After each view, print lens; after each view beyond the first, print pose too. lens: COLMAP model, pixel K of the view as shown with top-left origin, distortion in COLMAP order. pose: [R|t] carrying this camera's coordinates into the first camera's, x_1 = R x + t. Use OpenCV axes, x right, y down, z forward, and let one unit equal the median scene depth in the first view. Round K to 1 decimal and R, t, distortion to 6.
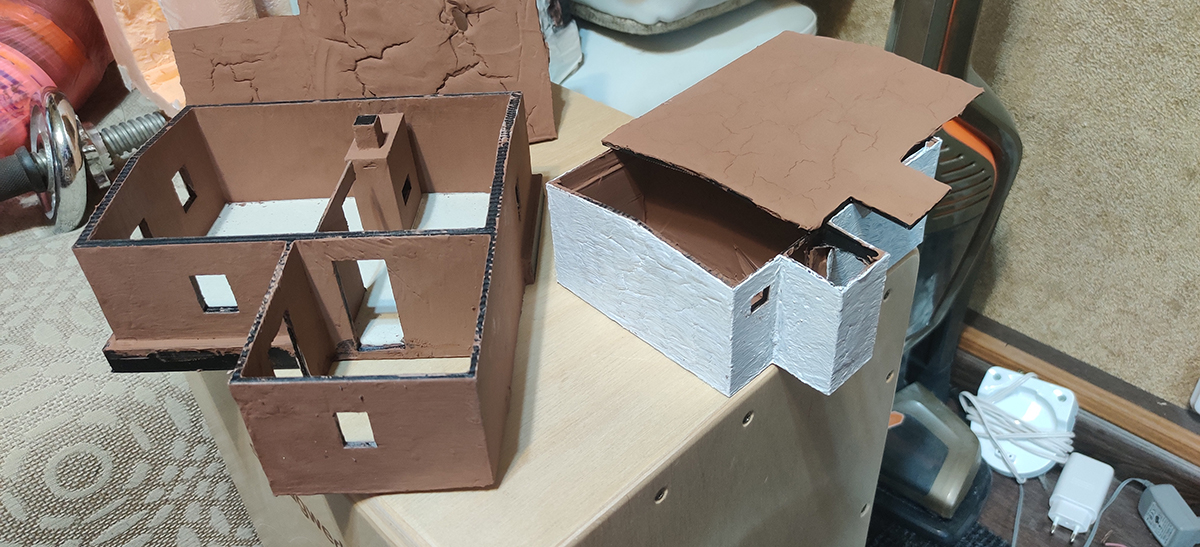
lens RADIAL K [[902.0, 0, 574.8], [0, 902.0, 293.7], [0, 0, 1]] dist [0.002322, -0.006614]
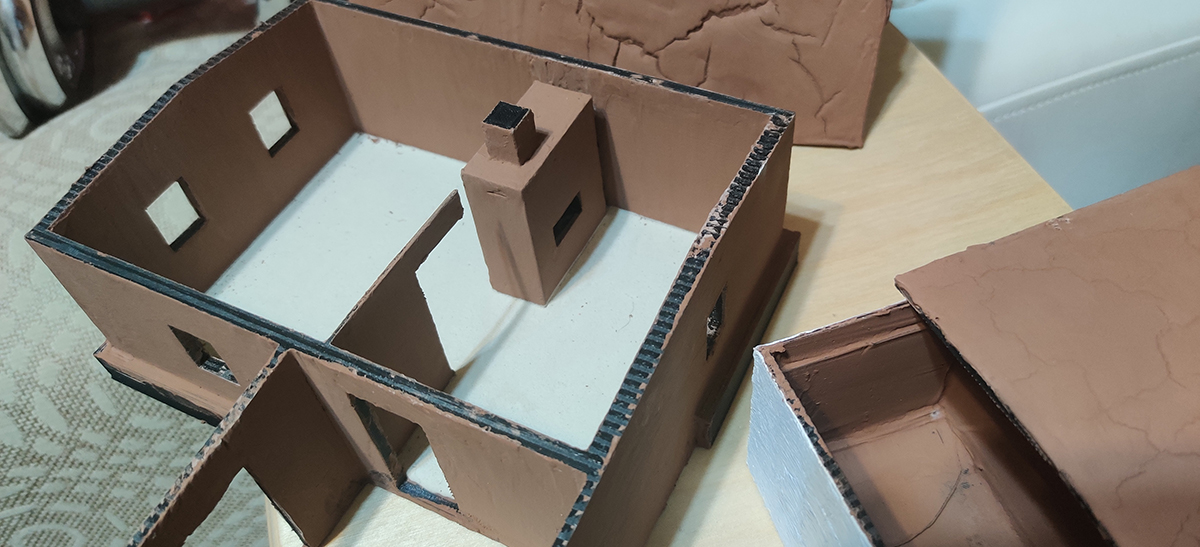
lens RADIAL K [[923.8, 0, 598.1], [0, 923.8, 299.0], [0, 0, 1]] dist [-0.026651, -0.005897]
pose [[0.914129, 0.311016, -0.260071, 0.013830], [-0.243807, 0.934242, 0.260289, -0.232939], [0.323924, -0.174531, 0.929845, 0.410172]]
